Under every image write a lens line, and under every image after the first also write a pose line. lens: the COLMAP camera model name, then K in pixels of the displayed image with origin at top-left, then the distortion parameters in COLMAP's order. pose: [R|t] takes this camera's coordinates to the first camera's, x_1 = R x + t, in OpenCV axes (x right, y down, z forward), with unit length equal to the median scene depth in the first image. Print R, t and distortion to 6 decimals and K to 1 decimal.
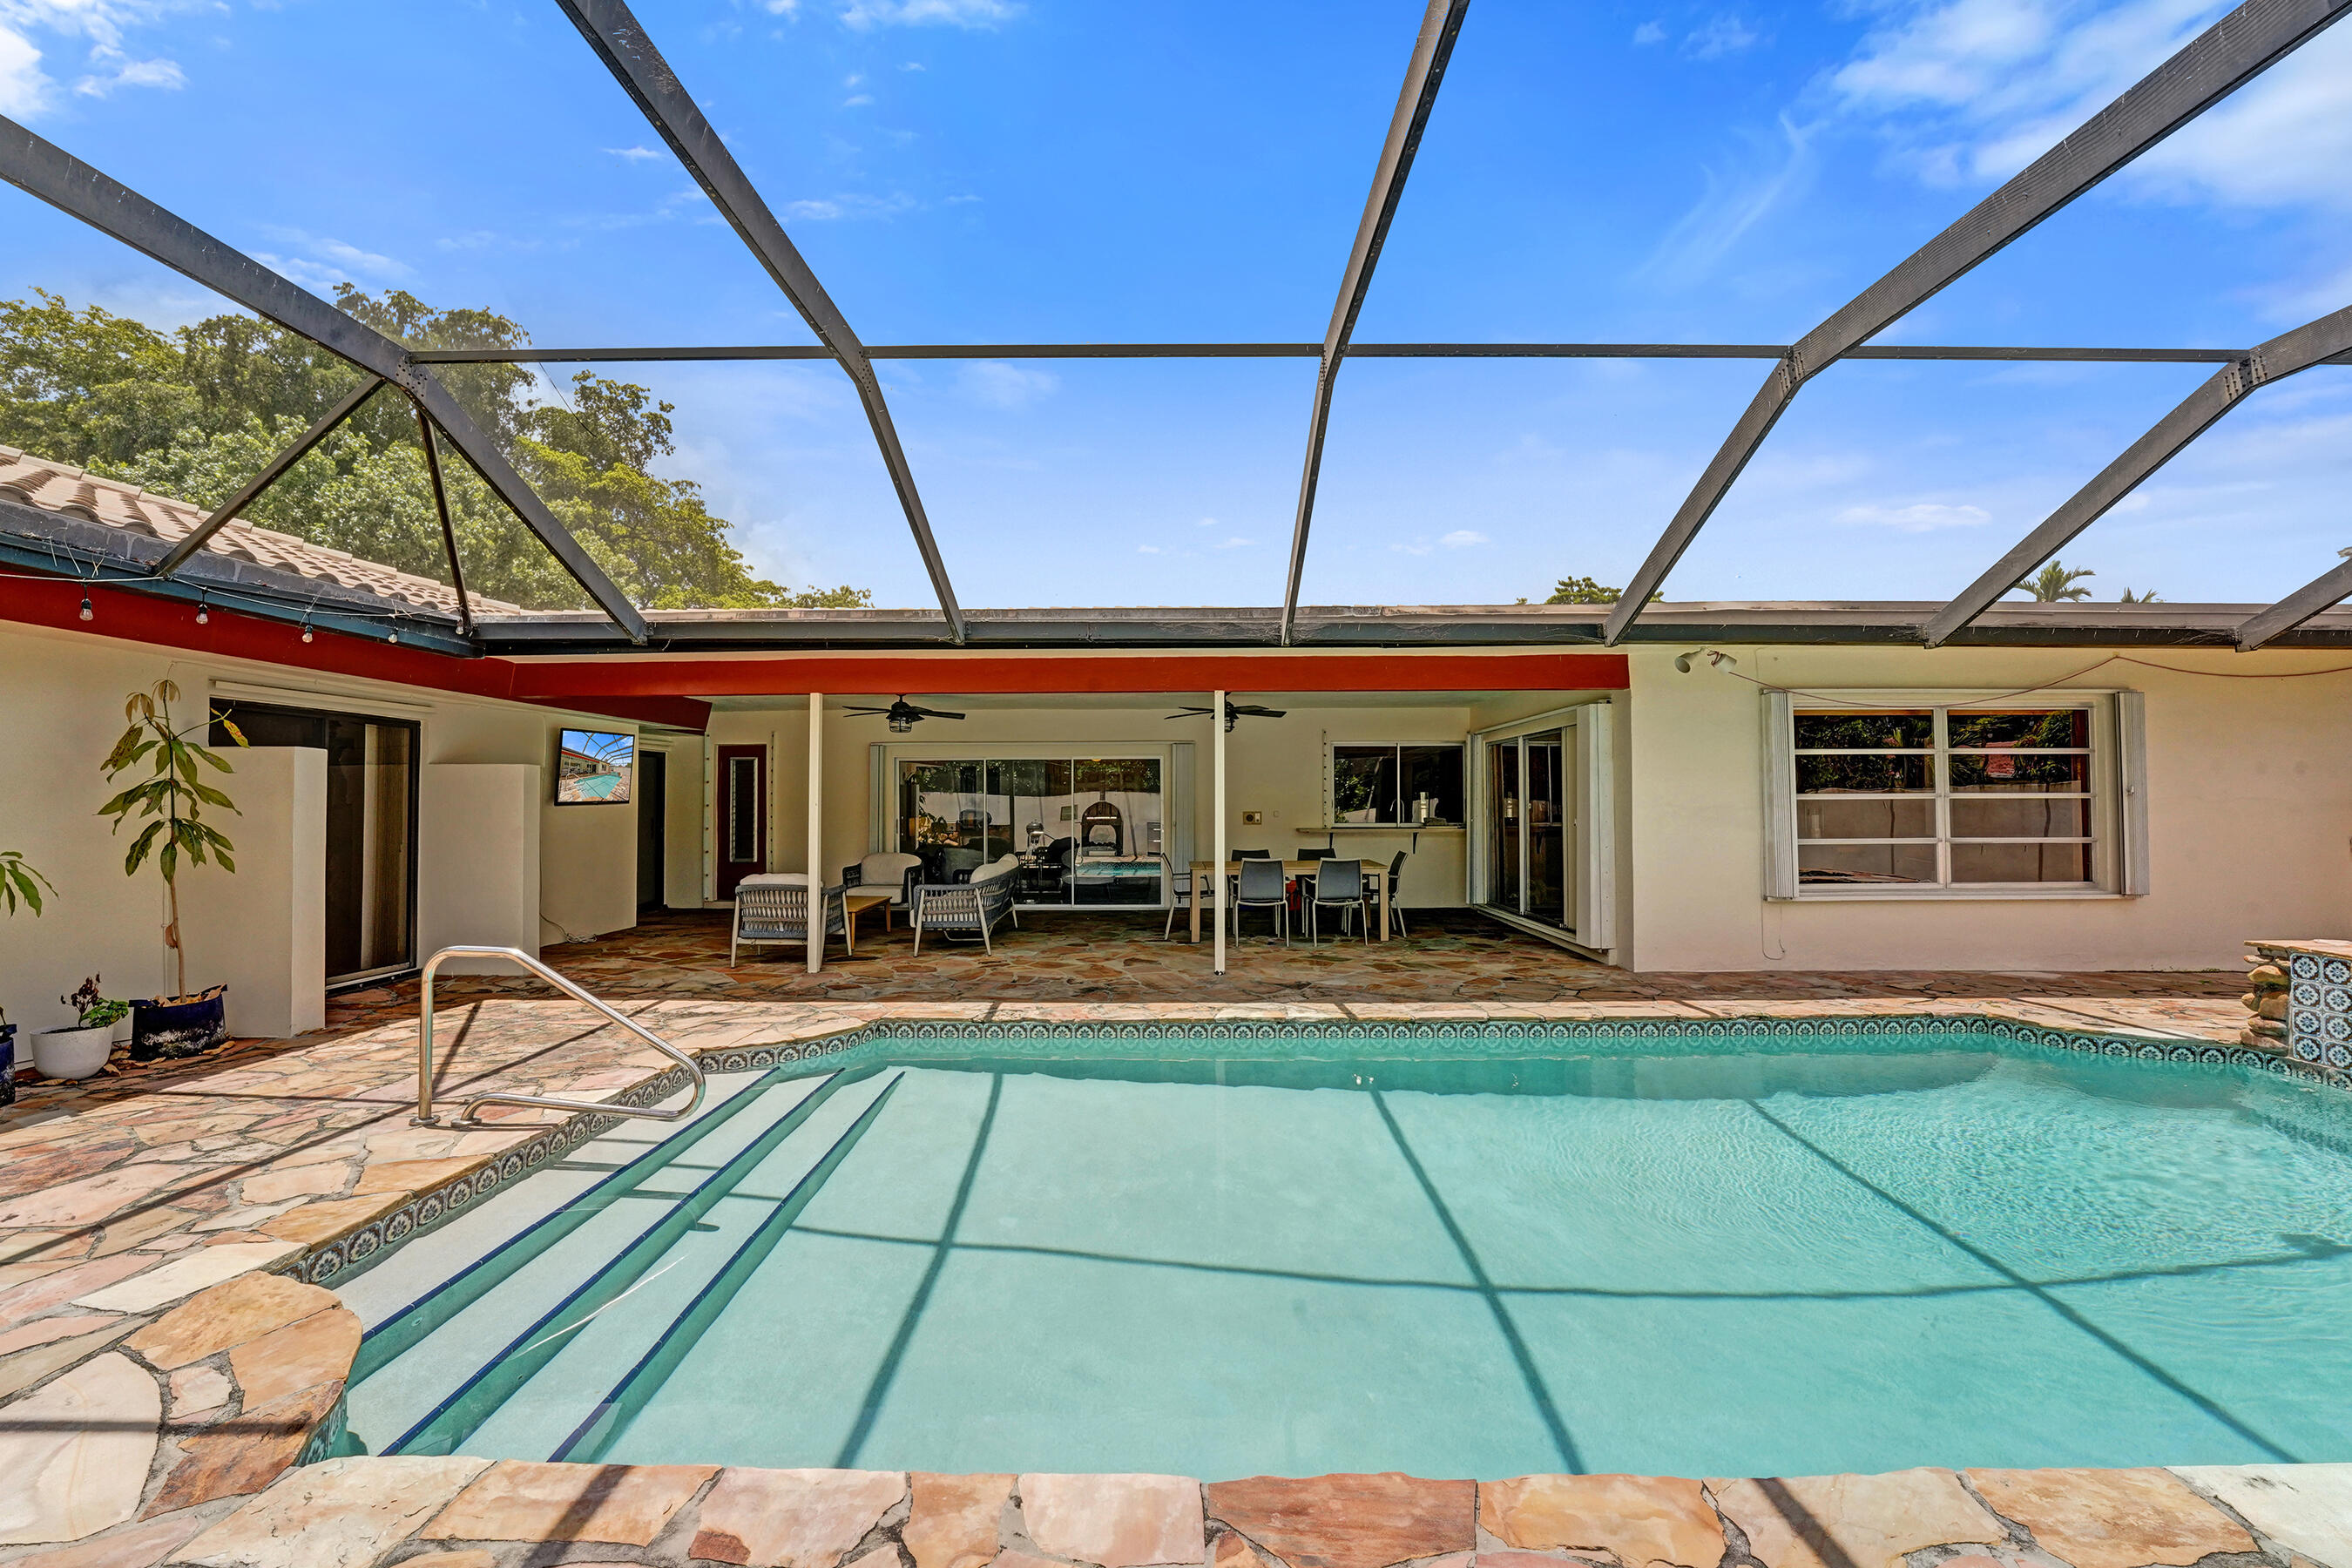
lens RADIAL K [[971.1, 0, 1176.0], [0, 971.1, 784.0], [0, 0, 1]] dist [-0.024710, 0.000497]
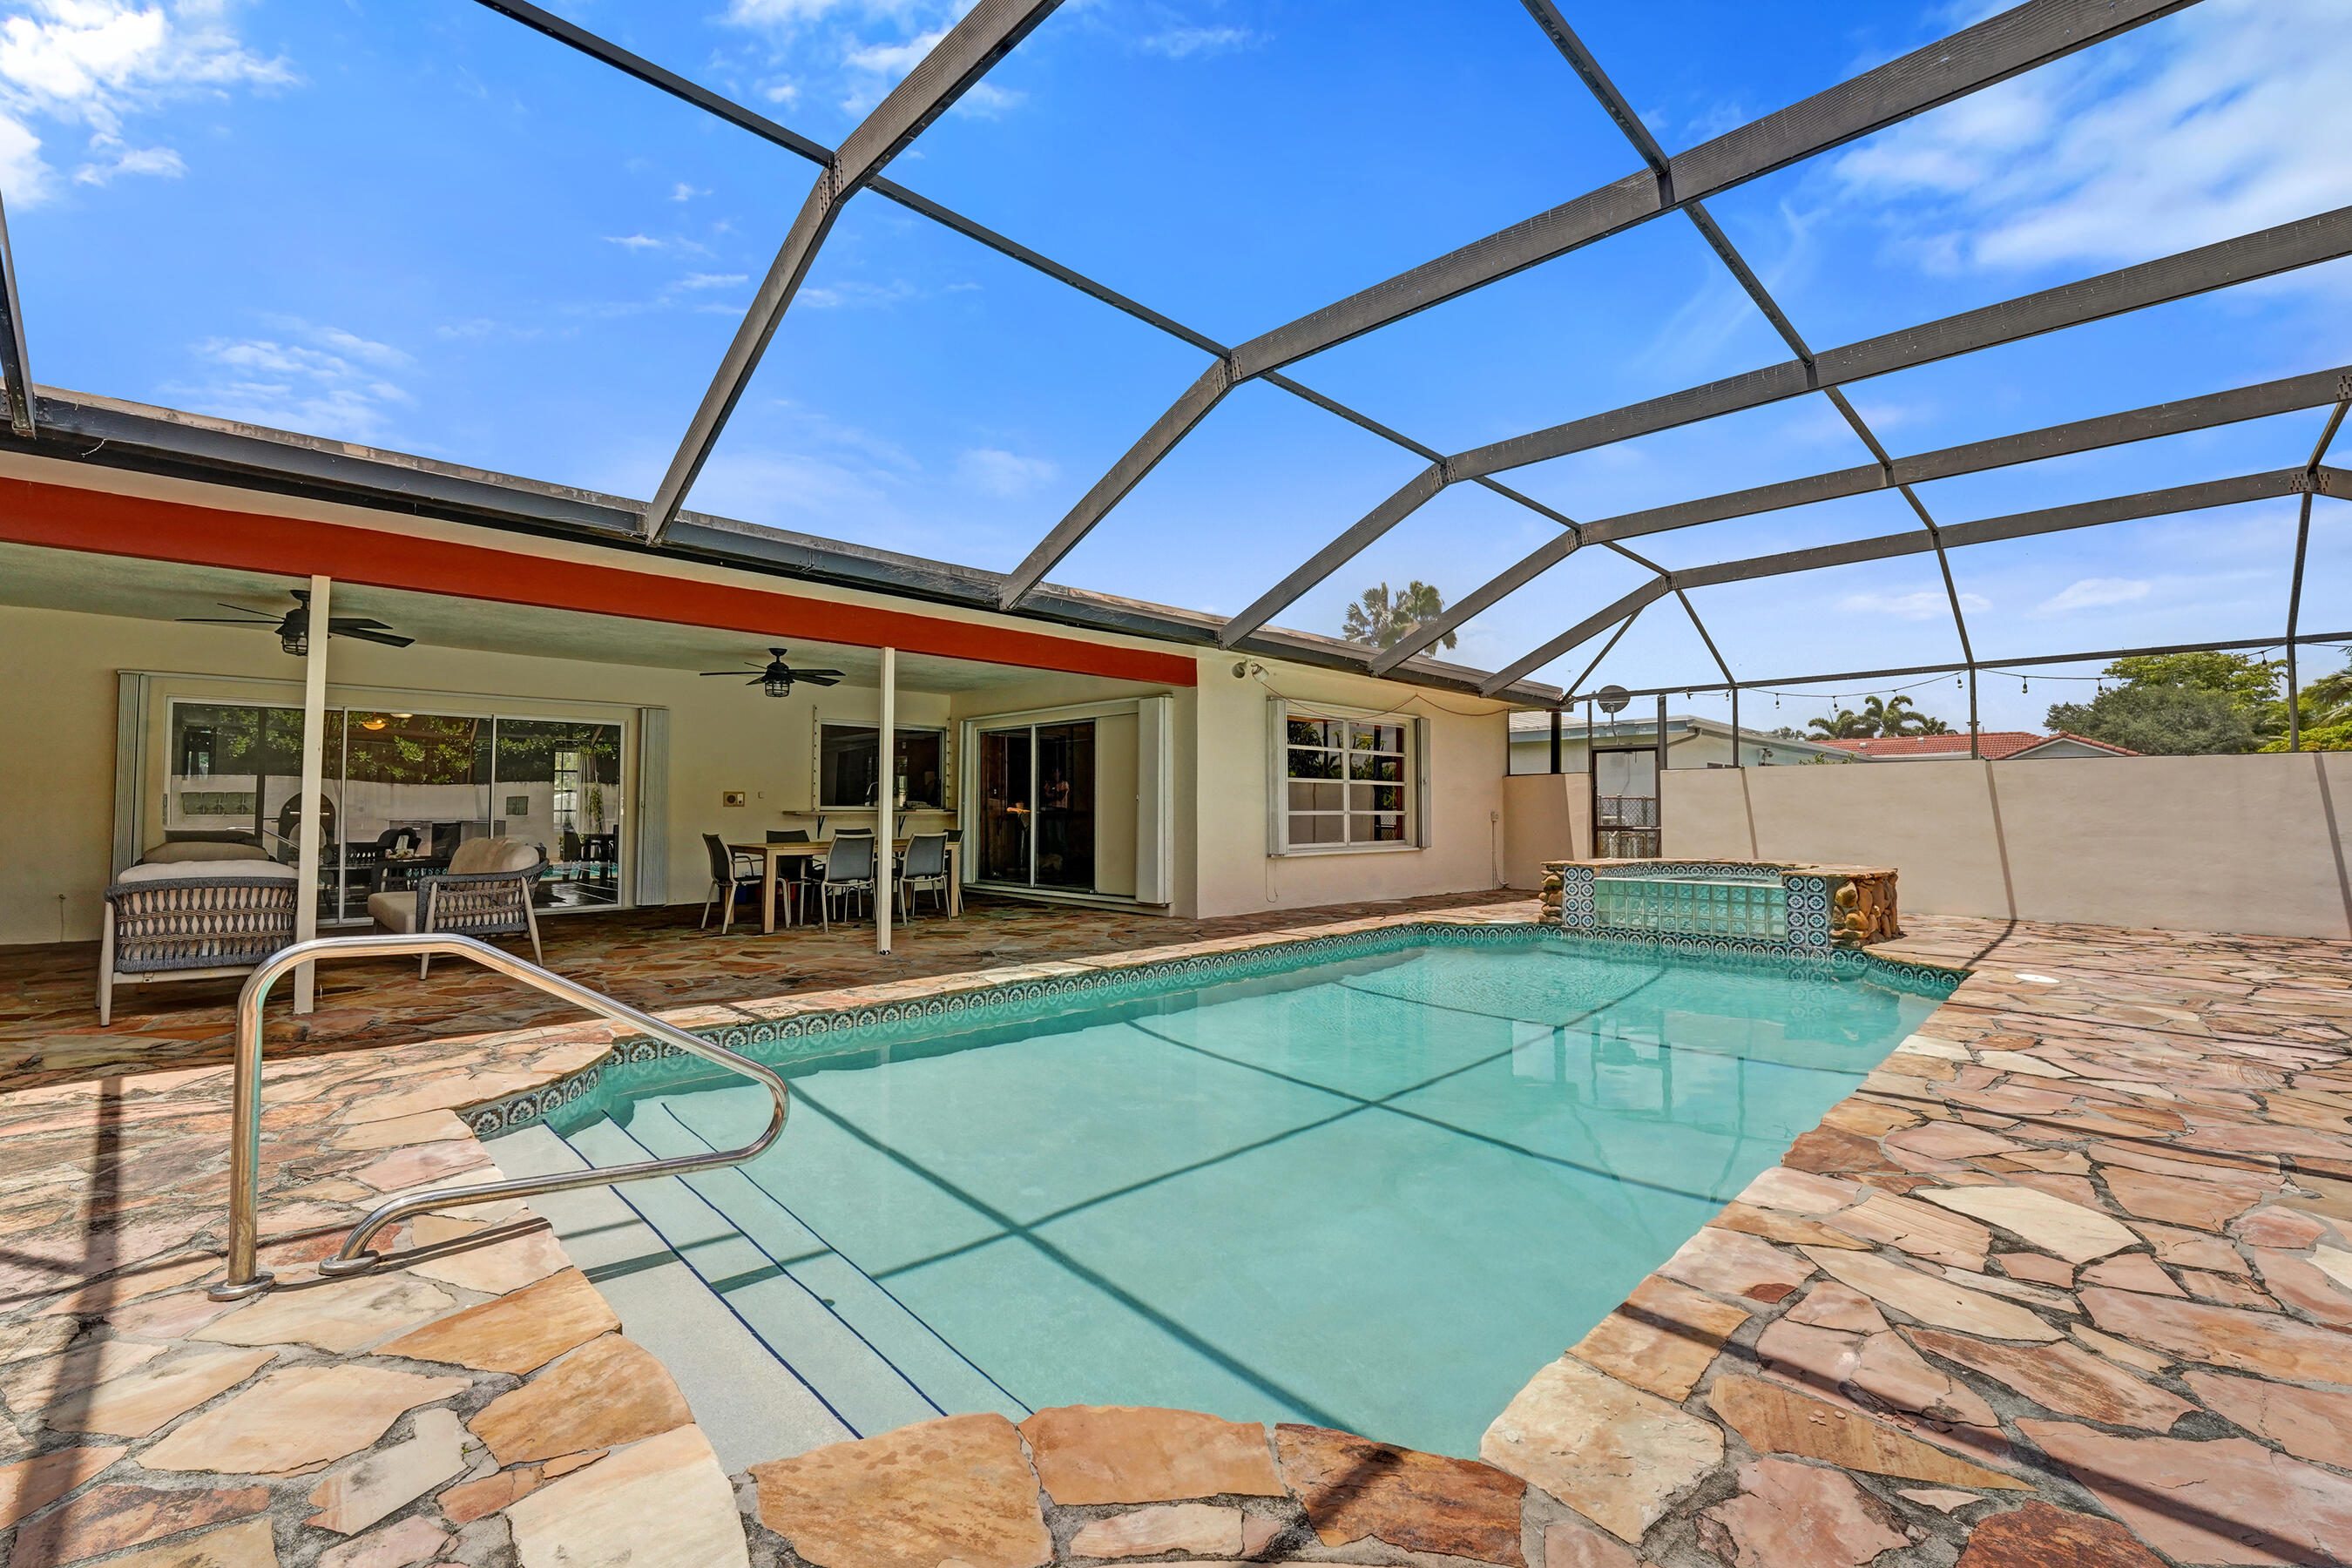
lens RADIAL K [[971.1, 0, 1176.0], [0, 971.1, 784.0], [0, 0, 1]] dist [-0.024710, 0.000497]
pose [[0.705288, 0.023765, 0.708523, -0.521636], [-0.019112, 0.999712, -0.014508, 0.052298], [-0.708664, -0.003309, 0.705539, 0.187424]]
